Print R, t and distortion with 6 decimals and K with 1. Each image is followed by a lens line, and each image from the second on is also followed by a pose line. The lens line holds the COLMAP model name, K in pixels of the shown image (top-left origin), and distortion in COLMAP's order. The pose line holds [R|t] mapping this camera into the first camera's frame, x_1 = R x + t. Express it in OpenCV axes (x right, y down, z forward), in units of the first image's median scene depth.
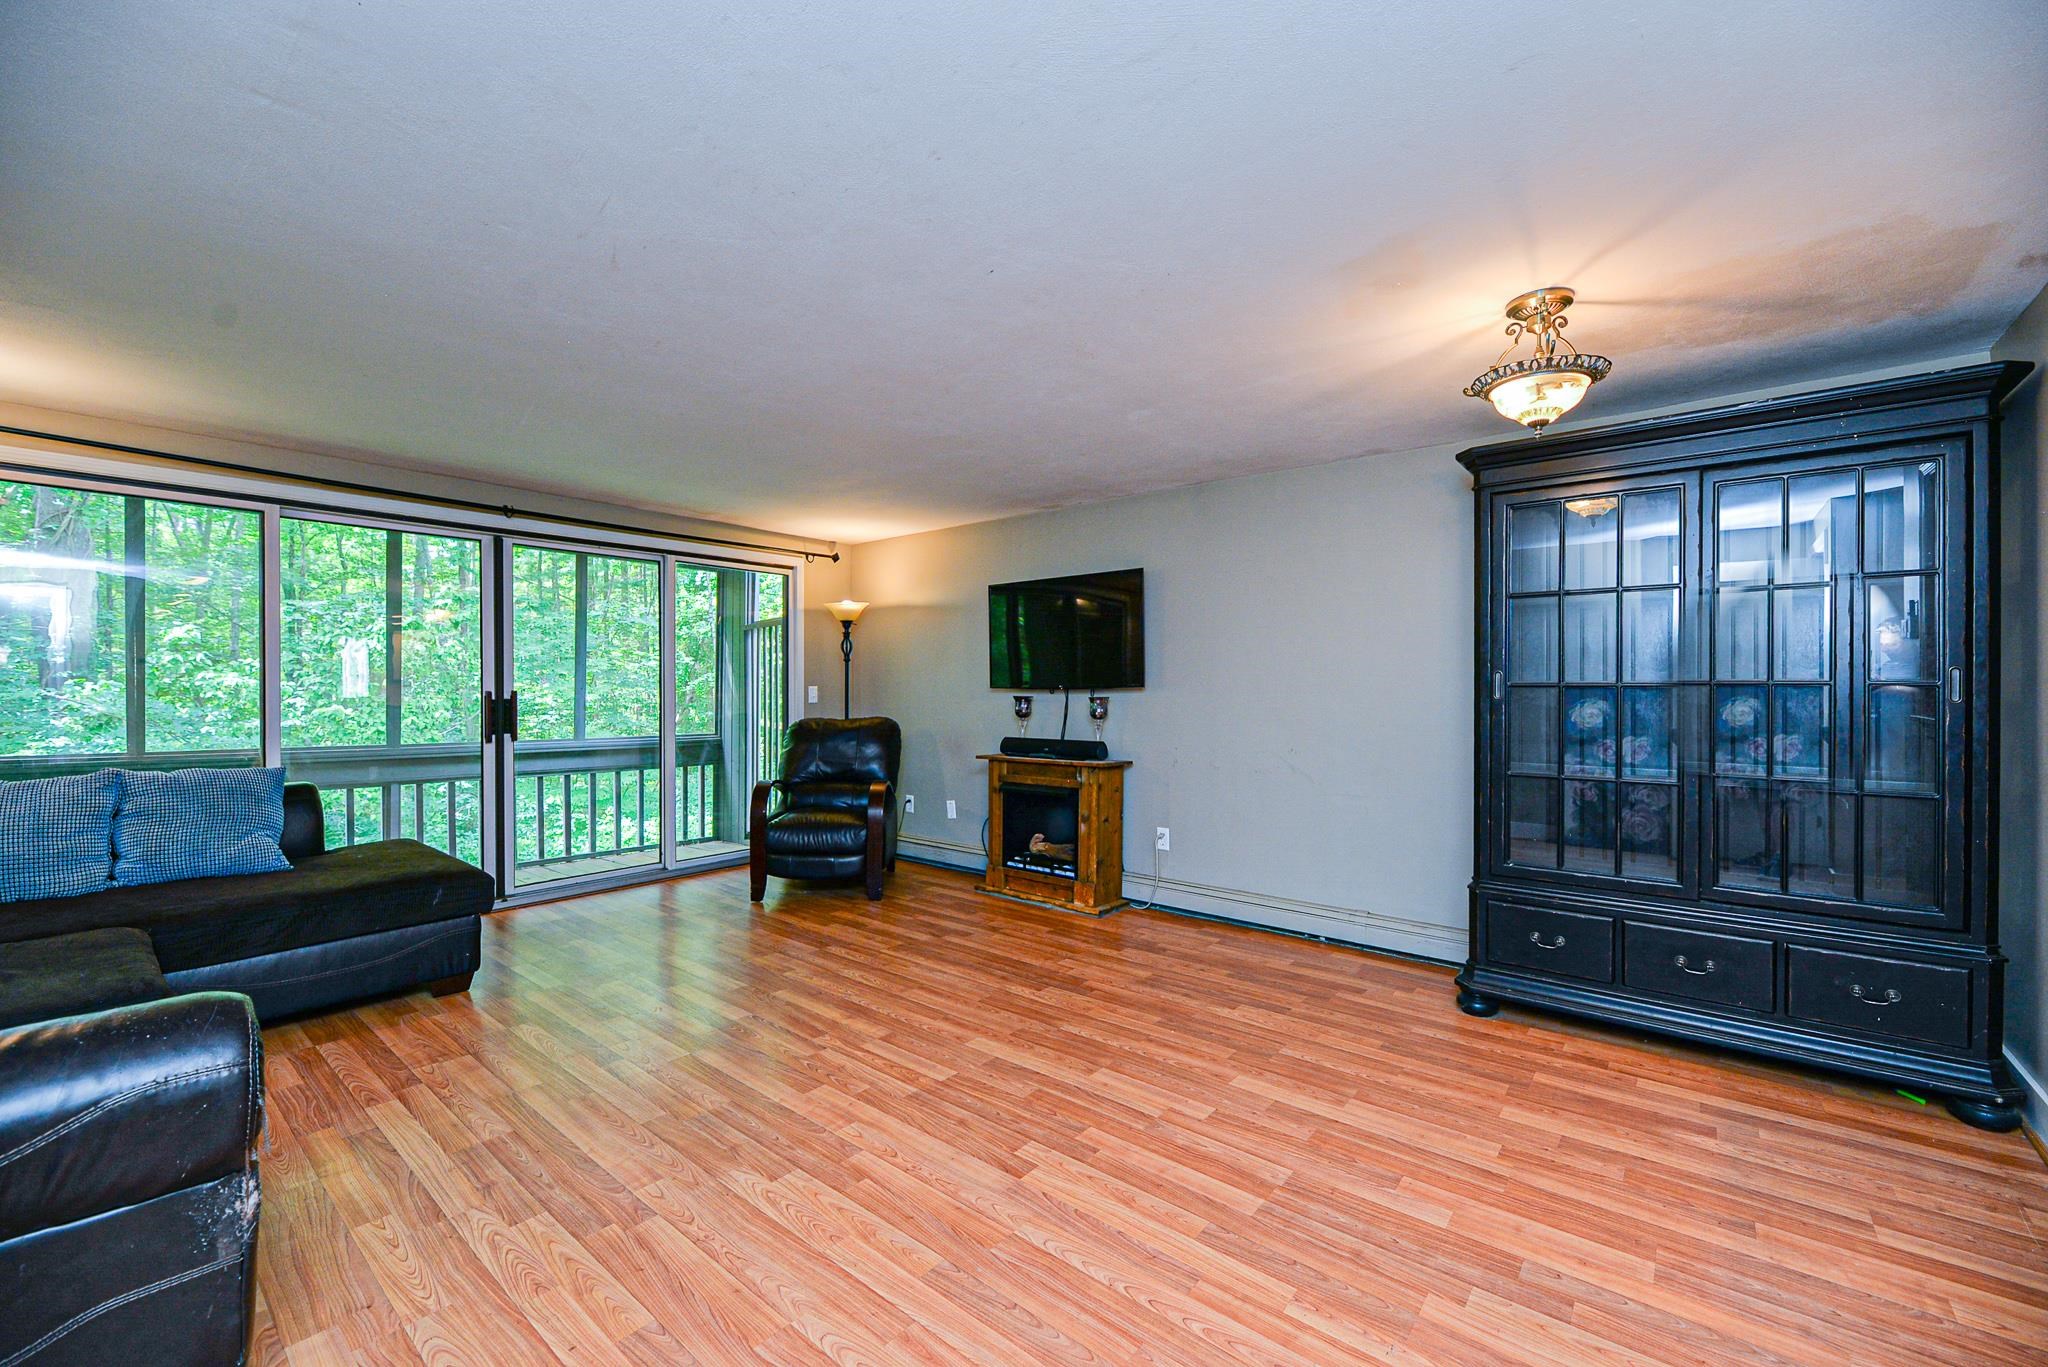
lens RADIAL K [[819.4, 0, 1021.2], [0, 819.4, 691.2], [0, 0, 1]] dist [0.001343, -0.003941]
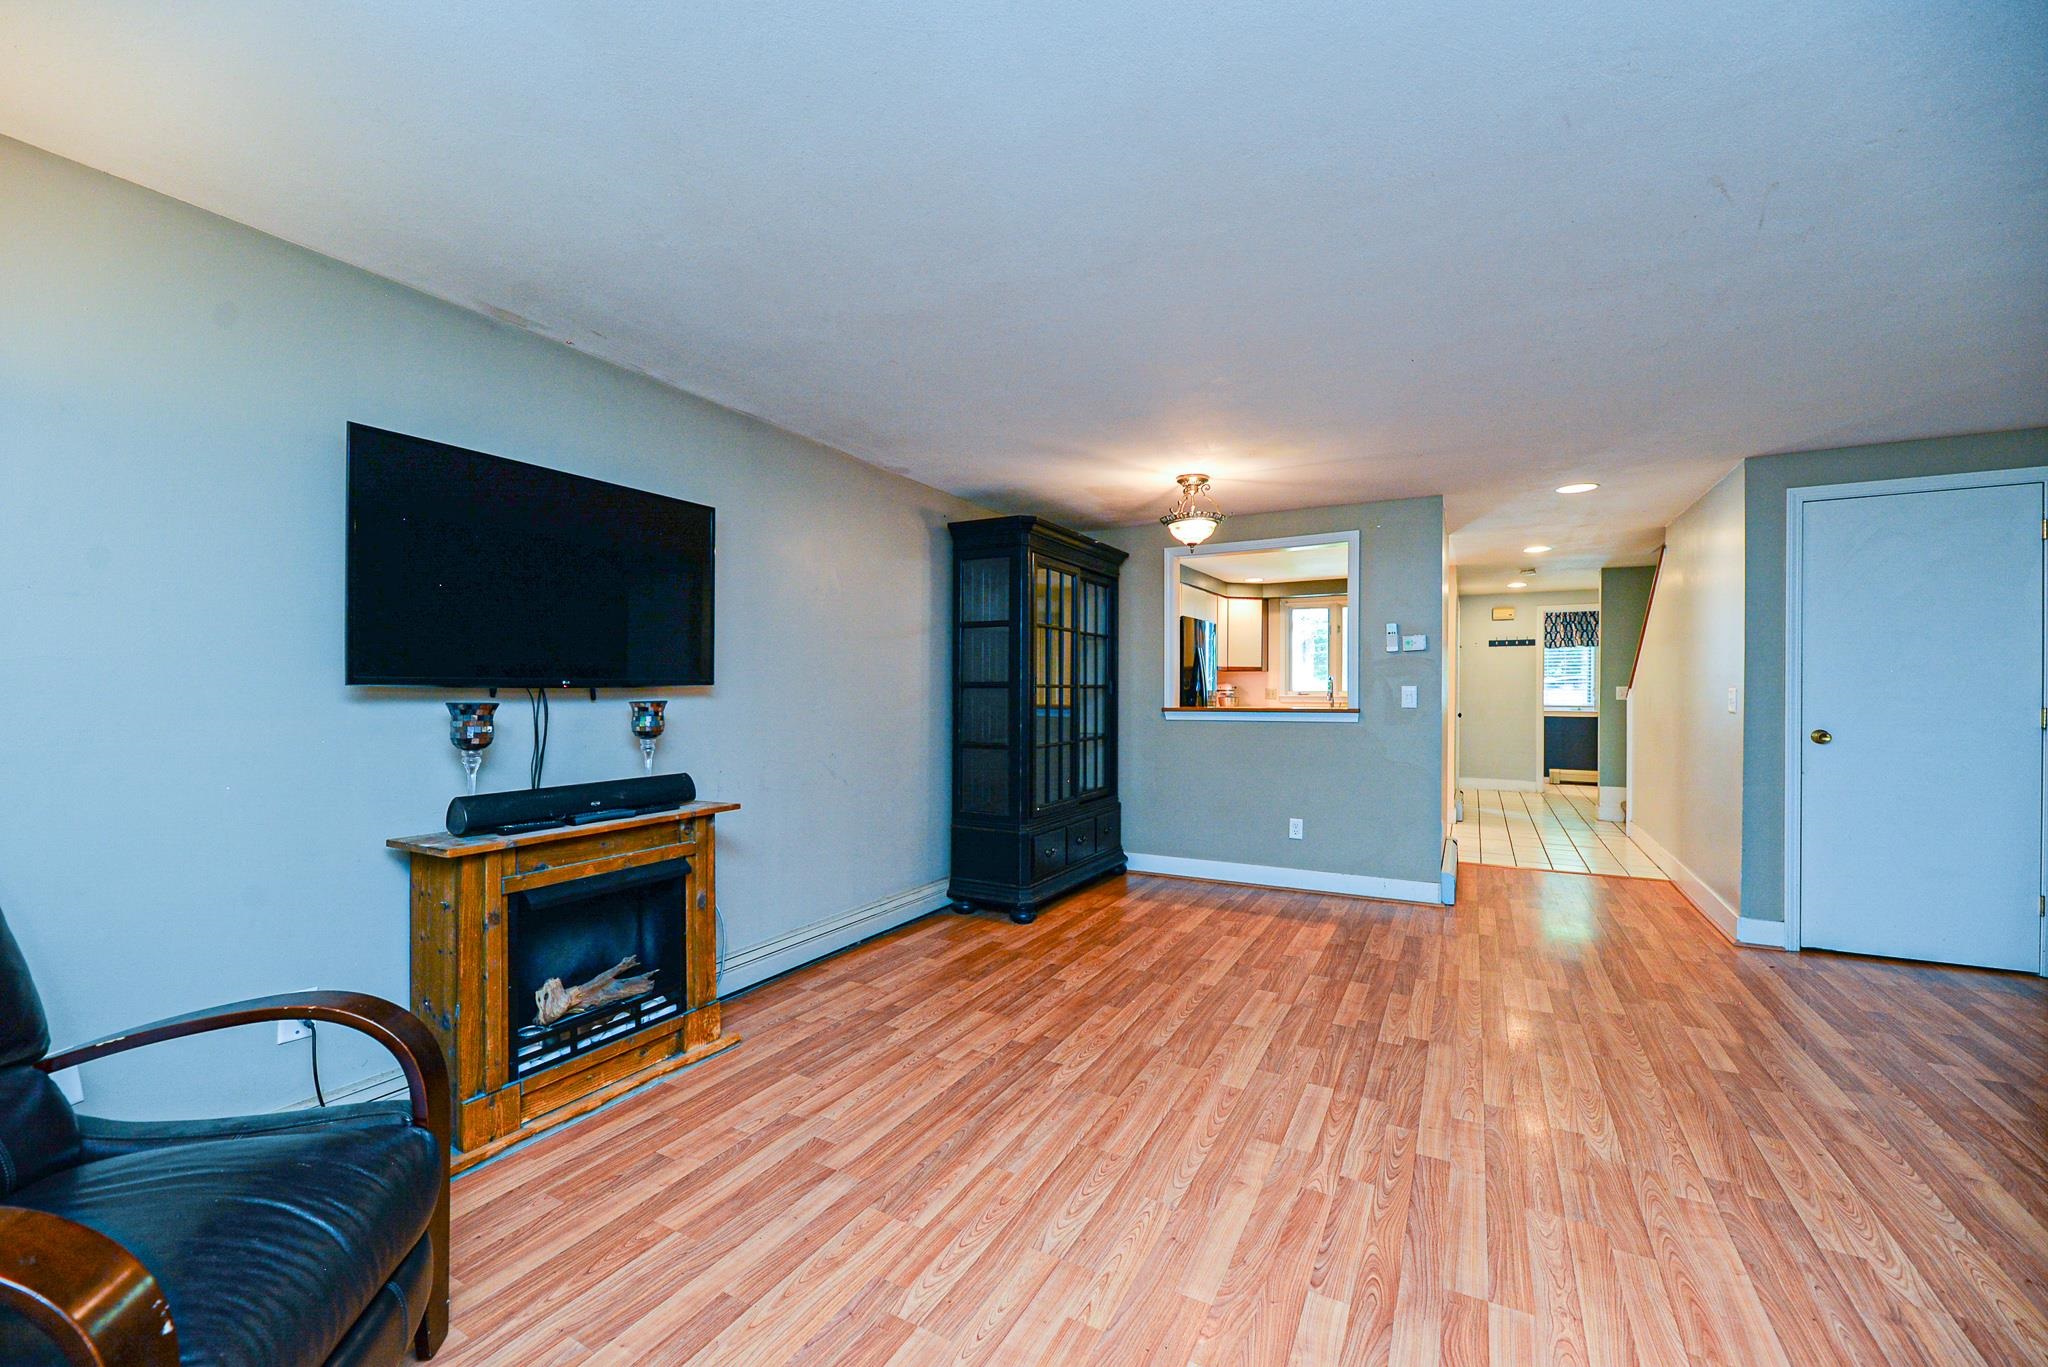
lens RADIAL K [[819.4, 0, 1021.2], [0, 819.4, 691.2], [0, 0, 1]] dist [0.001343, -0.003941]
pose [[-0.190016, -0.002198, 0.981778, -0.702954], [-0.000286, 0.999998, 0.002183, -0.001900], [-0.981781, 0.000134, -0.190017, 1.104102]]
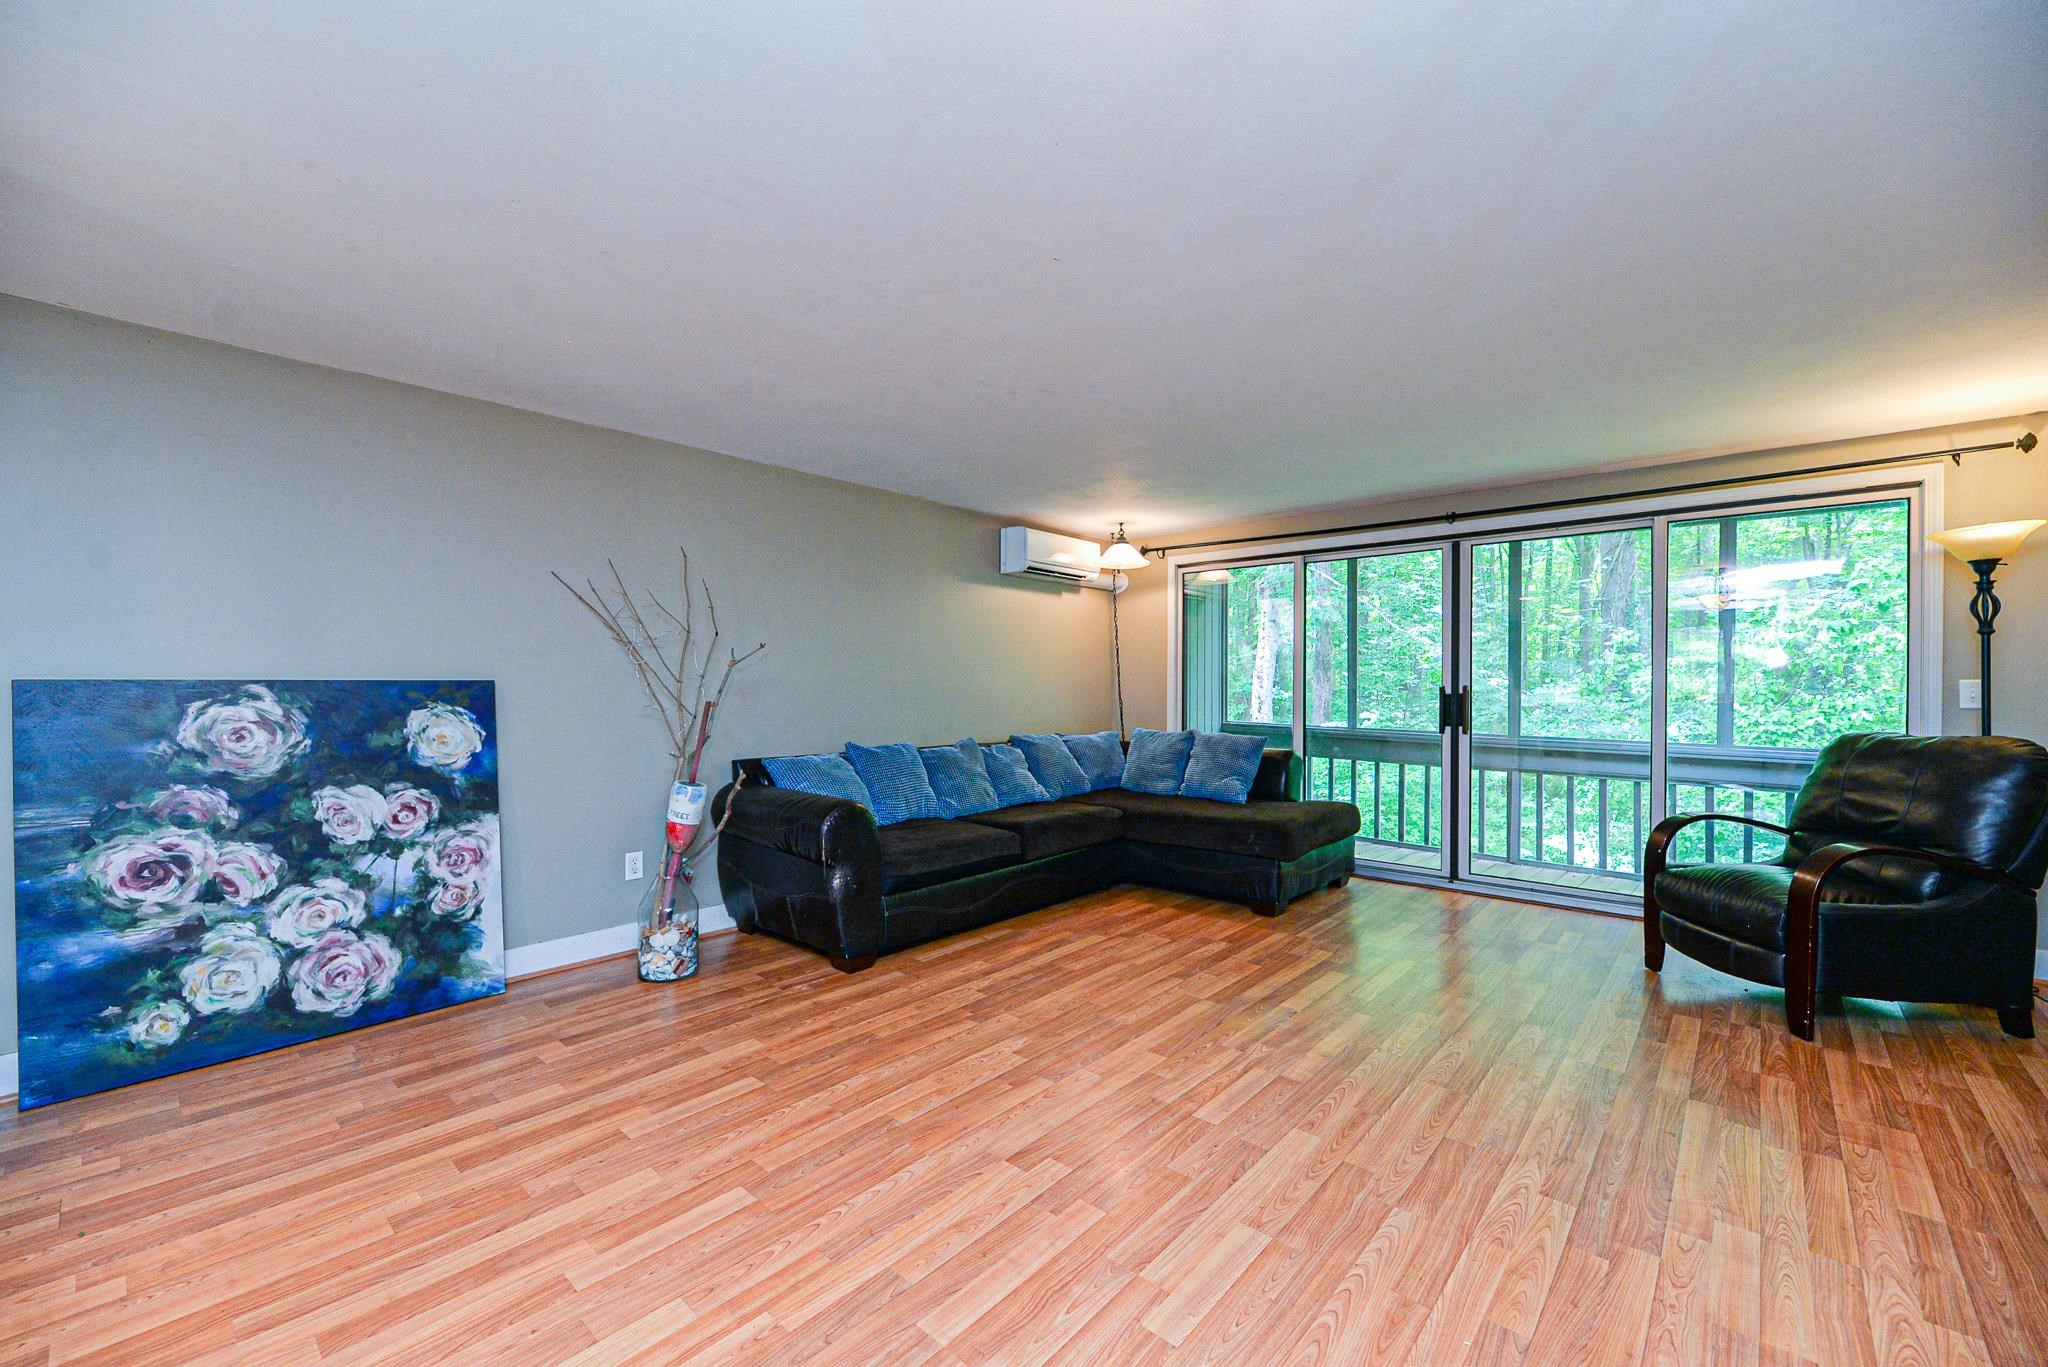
lens RADIAL K [[819.4, 0, 1021.2], [0, 819.4, 691.2], [0, 0, 1]] dist [0.001343, -0.003941]
pose [[-0.038031, 0.006623, -0.999255, 0.576352], [-0.003641, 0.999970, 0.006766, 0.001376], [0.999270, 0.003895, -0.038006, 0.599775]]
